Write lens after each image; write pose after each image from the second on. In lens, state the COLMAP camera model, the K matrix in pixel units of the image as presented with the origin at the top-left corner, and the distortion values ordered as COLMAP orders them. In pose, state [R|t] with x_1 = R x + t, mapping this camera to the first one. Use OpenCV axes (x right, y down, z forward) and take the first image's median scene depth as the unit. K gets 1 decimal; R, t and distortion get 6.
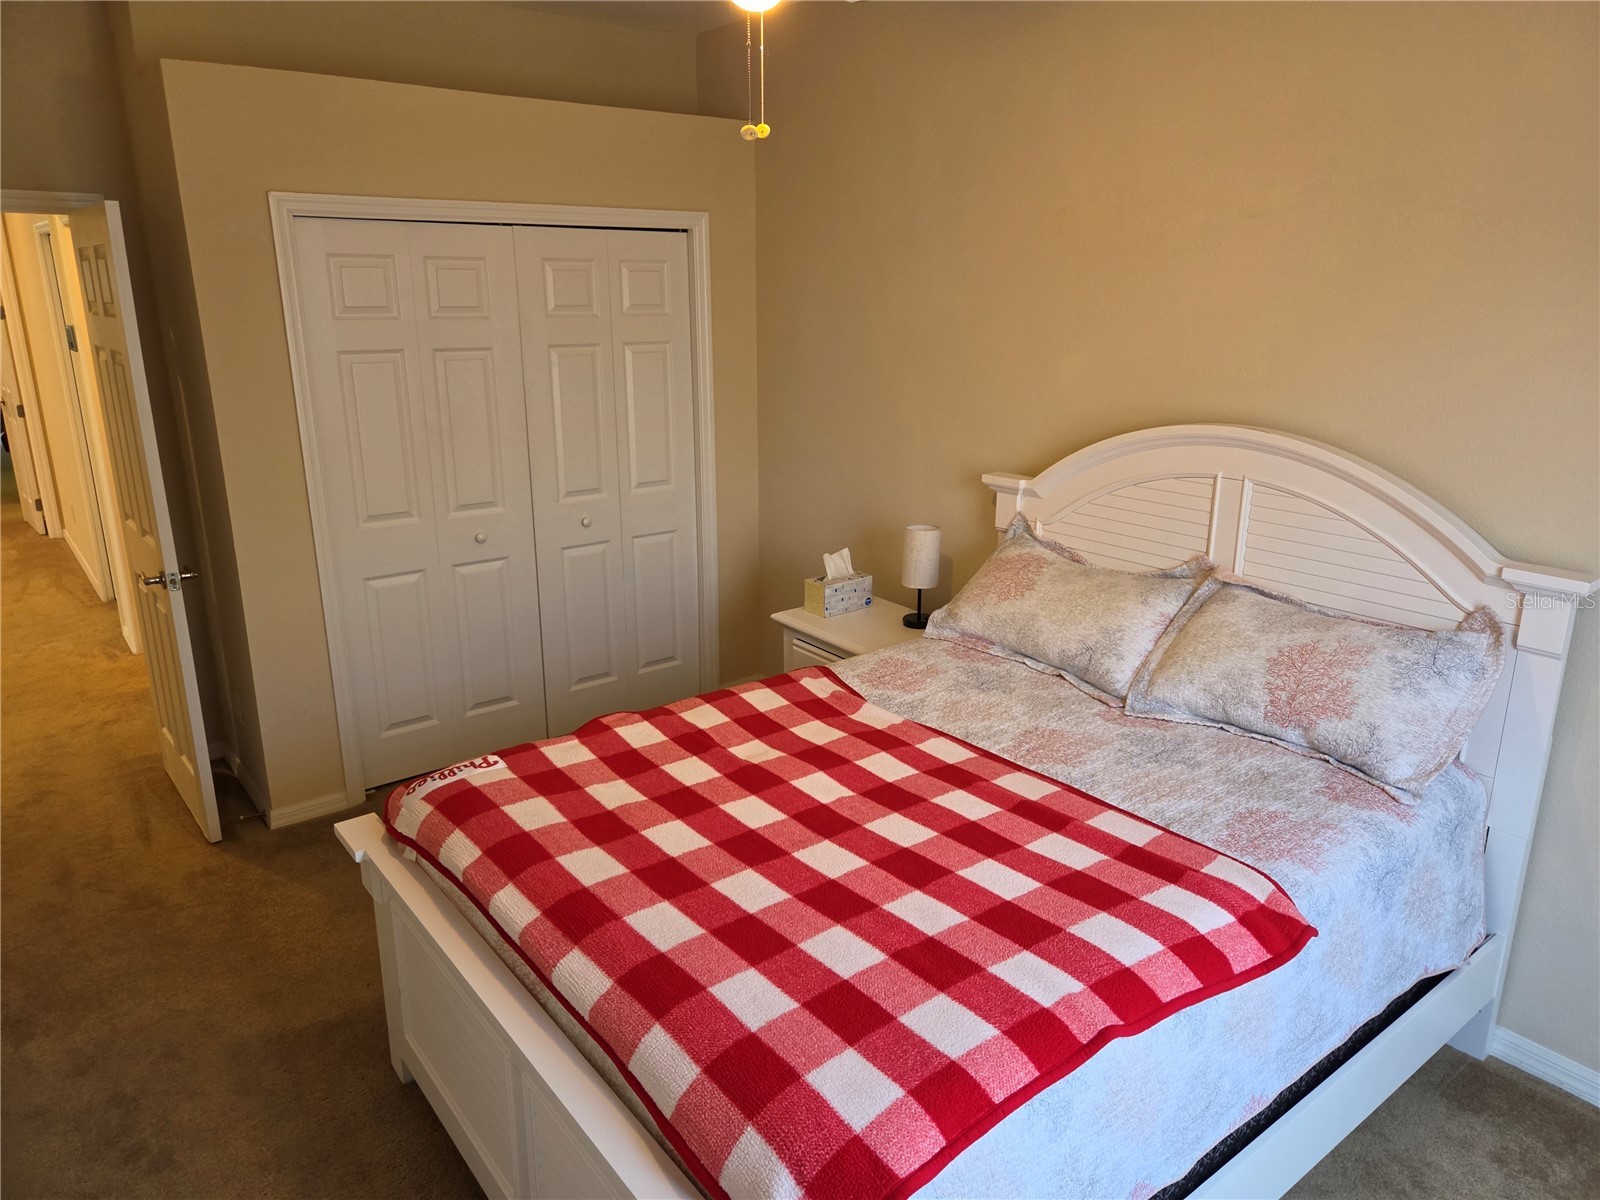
lens RADIAL K [[1077.1, 0, 792.1], [0, 1077.1, 588.8], [0, 0, 1]] dist [0.074070, -0.068322]
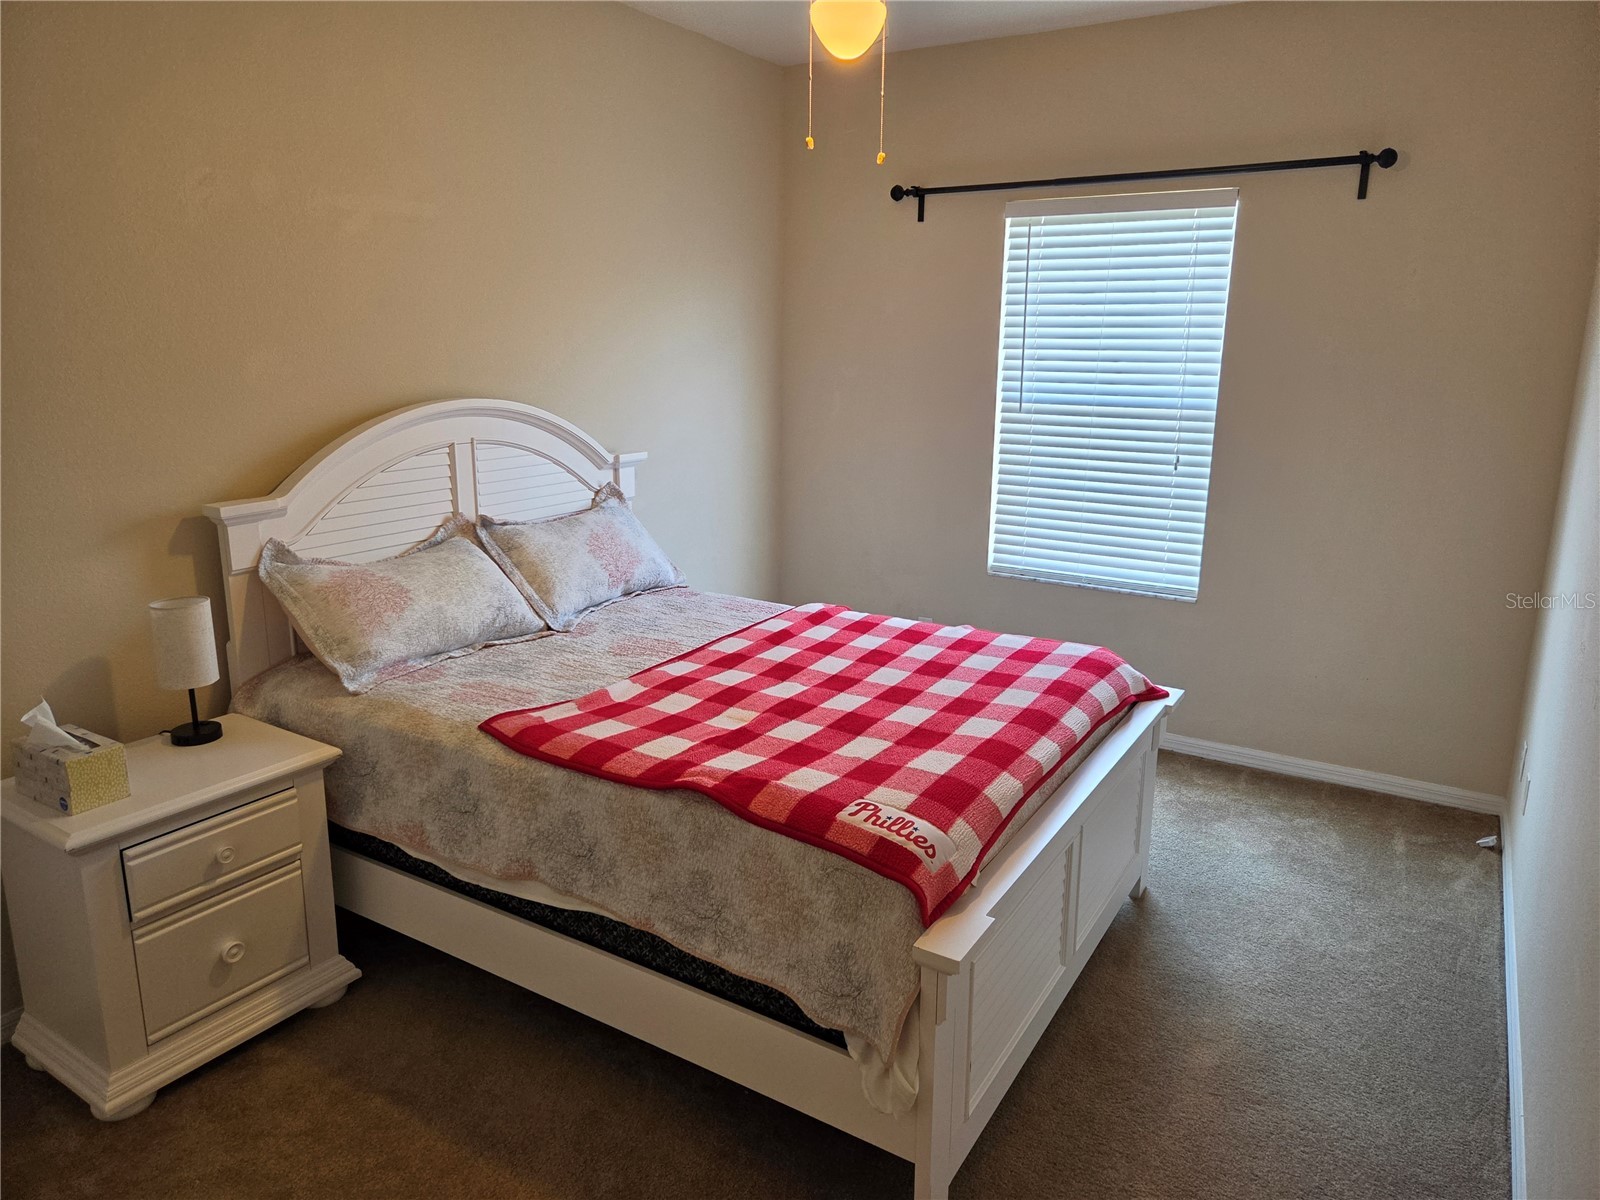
lens RADIAL K [[1077.1, 0, 792.1], [0, 1077.1, 588.8], [0, 0, 1]] dist [0.074070, -0.068322]
pose [[-0.338675, -0.232053, 0.911839, -0.863311], [0.246557, 0.913358, 0.324016, -0.256746], [-0.908025, 0.334557, -0.252117, 1.023732]]
